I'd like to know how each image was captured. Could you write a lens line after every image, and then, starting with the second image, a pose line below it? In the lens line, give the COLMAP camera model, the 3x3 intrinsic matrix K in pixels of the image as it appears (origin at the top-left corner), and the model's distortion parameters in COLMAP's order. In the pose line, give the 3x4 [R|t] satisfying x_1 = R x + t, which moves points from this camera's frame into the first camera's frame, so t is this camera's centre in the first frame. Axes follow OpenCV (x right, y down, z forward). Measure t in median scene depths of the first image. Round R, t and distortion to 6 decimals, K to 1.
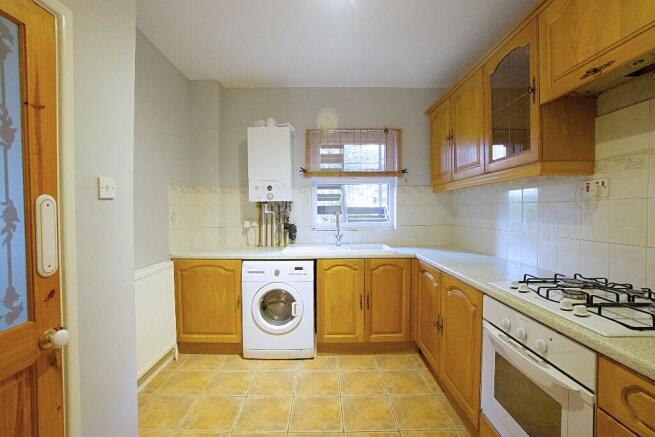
lens RADIAL K [[289.7, 0, 326.7], [0, 289.7, 215.5], [0, 0, 1]] dist [-0.055604, 0.022712]
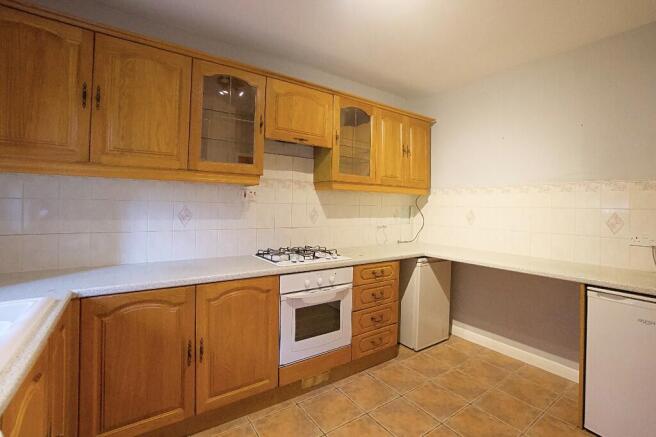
lens RADIAL K [[295.1, 0, 320.0], [0, 295.1, 202.8], [0, 0, 1]] dist [-0.032750, 0.000638]
pose [[-0.535147, 0.006657, 0.844733, -0.670580], [0.001289, 0.999974, -0.007064, -0.043727], [-0.844758, -0.002691, -0.535142, 1.553099]]
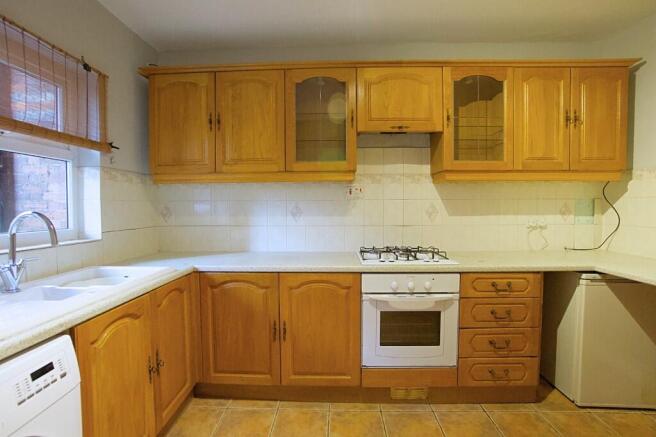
lens RADIAL K [[290.2, 0, 327.2], [0, 290.2, 215.5], [0, 0, 1]] dist [-0.055604, 0.022712]
pose [[0.050967, -0.024957, 0.998388, -0.698531], [0.022796, 0.999456, 0.023820, -0.009106], [-0.998440, 0.021546, 0.051508, 1.072402]]
